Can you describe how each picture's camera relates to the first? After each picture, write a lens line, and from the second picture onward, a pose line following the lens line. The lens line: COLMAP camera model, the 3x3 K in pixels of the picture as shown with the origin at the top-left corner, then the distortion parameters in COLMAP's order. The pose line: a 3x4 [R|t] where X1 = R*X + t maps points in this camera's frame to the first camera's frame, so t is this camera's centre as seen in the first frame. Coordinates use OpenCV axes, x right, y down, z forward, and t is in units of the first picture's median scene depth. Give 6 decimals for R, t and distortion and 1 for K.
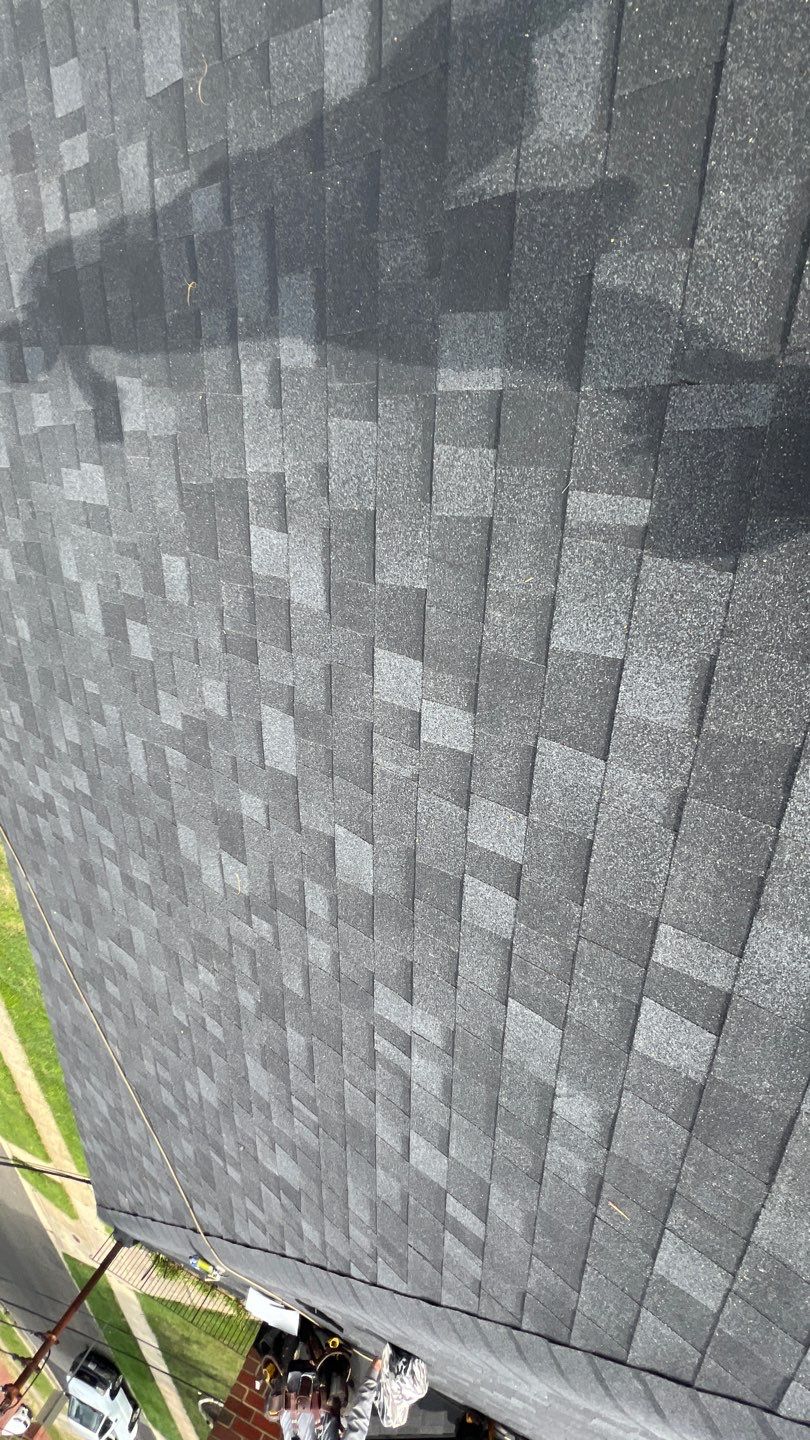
lens RADIAL K [[644.6, 0, 406.7], [0, 644.6, 726.6], [0, 0, 1]] dist [-0.000205, 0.001017]
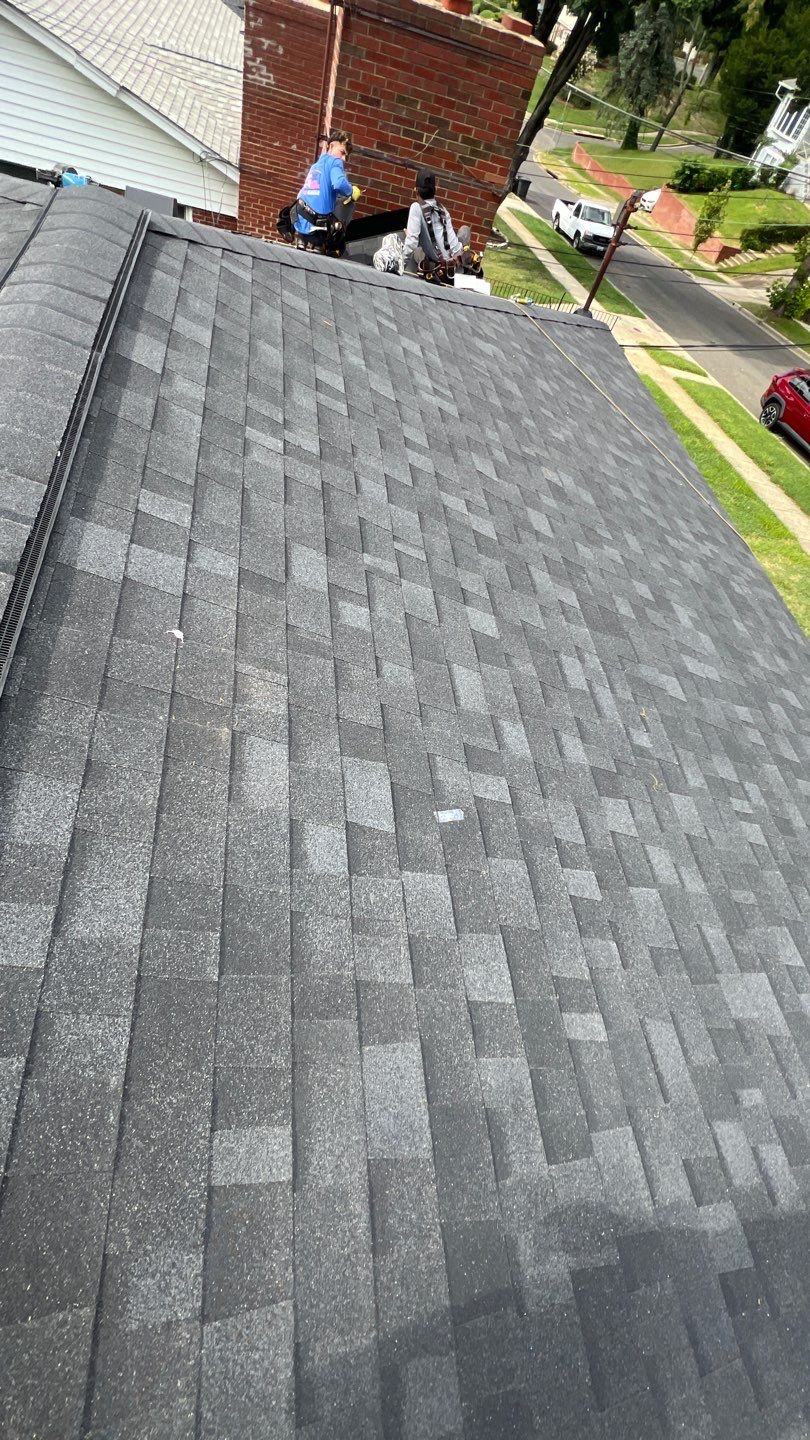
lens RADIAL K [[644.6, 0, 397.5], [0, 644.6, 714.0], [0, 0, 1]] dist [-0.000205, 0.001017]
pose [[-0.982808, 0.182060, 0.030702, 0.148834], [-0.171582, -0.962037, 0.212237, -0.519868], [0.068176, 0.203320, 0.976736, -0.421038]]
